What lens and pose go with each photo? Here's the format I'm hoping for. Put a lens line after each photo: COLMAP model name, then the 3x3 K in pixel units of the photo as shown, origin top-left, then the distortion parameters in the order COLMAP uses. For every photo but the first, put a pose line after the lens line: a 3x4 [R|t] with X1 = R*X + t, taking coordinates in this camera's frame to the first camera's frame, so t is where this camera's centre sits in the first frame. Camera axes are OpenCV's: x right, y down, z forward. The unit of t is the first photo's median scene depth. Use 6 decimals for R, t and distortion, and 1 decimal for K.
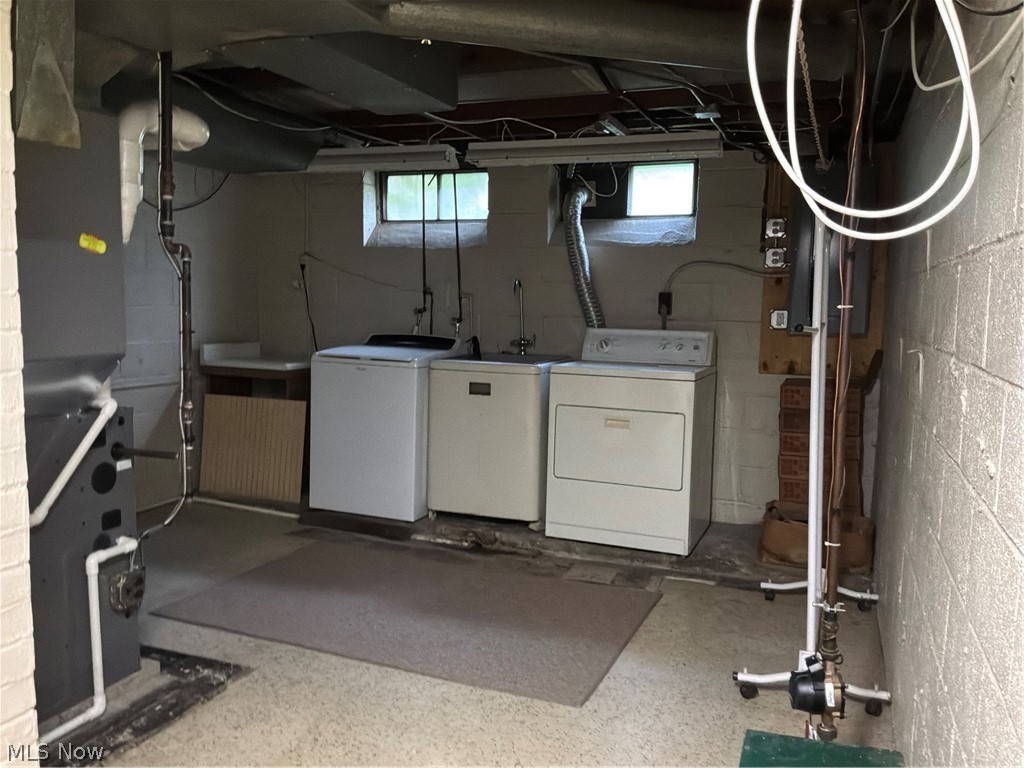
lens RADIAL K [[850.8, 0, 512.0], [0, 850.8, 384.0], [0, 0, 1]] dist [0.009652, 0.002452]
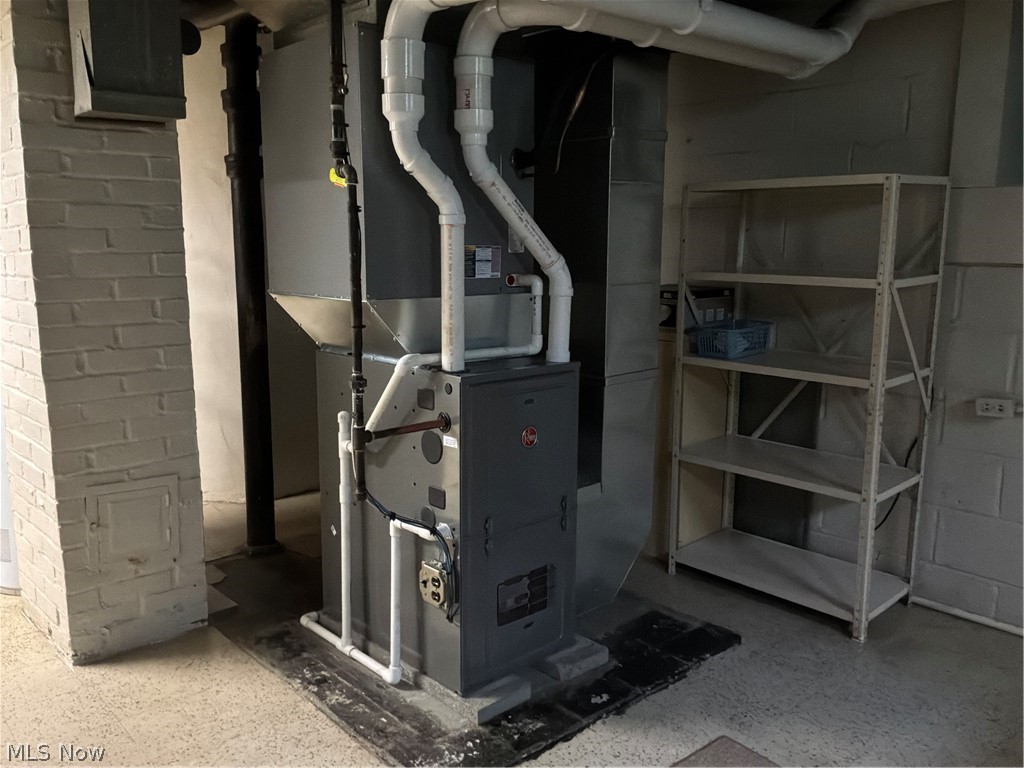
lens RADIAL K [[850.8, 0, 512.0], [0, 850.8, 384.0], [0, 0, 1]] dist [0.009652, 0.002452]
pose [[-0.451351, 0.123542, -0.883753, 0.236436], [-0.112602, 0.974568, 0.193745, -0.125568], [0.885214, 0.186960, -0.425961, 1.409447]]
